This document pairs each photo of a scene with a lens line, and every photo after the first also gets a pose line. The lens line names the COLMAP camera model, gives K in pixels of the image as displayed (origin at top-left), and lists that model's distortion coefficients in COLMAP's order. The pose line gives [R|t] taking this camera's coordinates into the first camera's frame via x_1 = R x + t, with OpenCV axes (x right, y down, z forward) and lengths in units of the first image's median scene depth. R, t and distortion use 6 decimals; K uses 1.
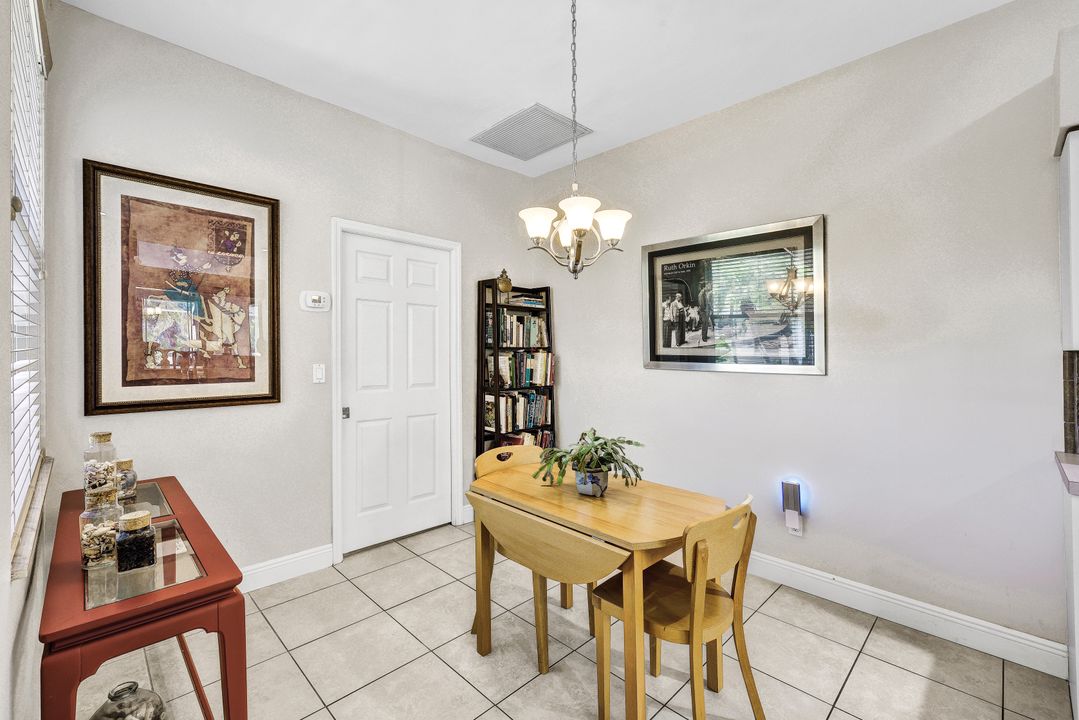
lens RADIAL K [[464.2, 0, 549.5], [0, 464.2, 350.7], [0, 0, 1]] dist [-0.000875, -0.000112]
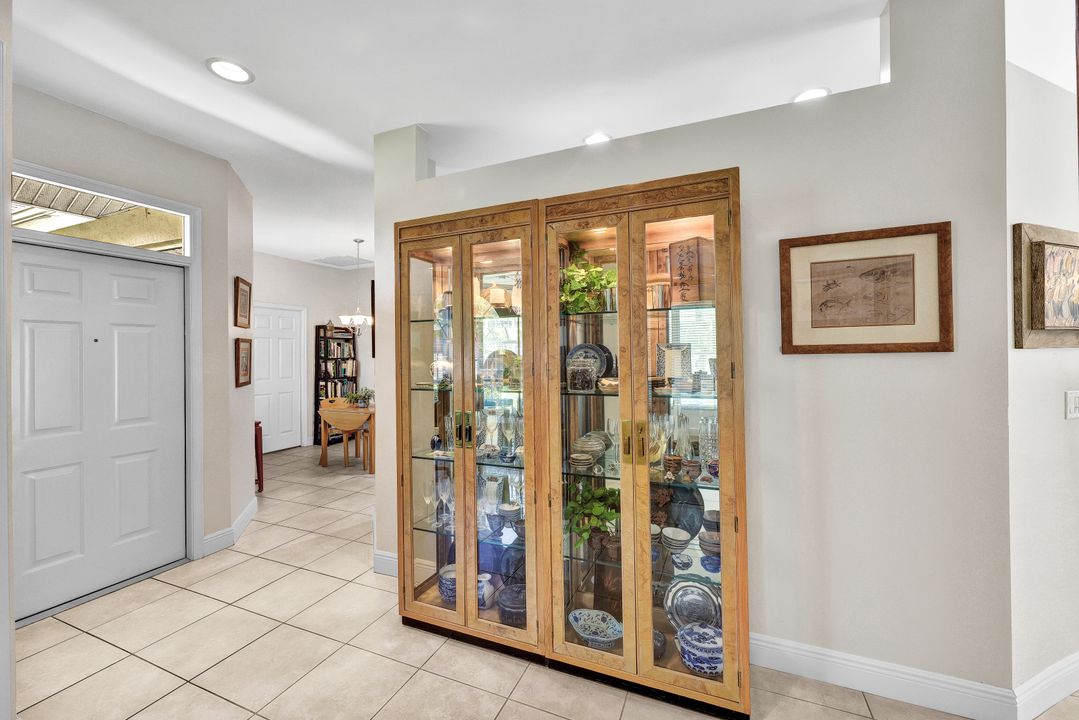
lens RADIAL K [[439.6, 0, 538.9], [0, 439.6, 331.9], [0, 0, 1]] dist [0.000012, 0.000297]
pose [[0.934642, 0.000804, 0.355589, 0.075712], [0.016460, 0.998828, -0.045523, -0.020110], [-0.355209, 0.048400, 0.933533, -1.174861]]
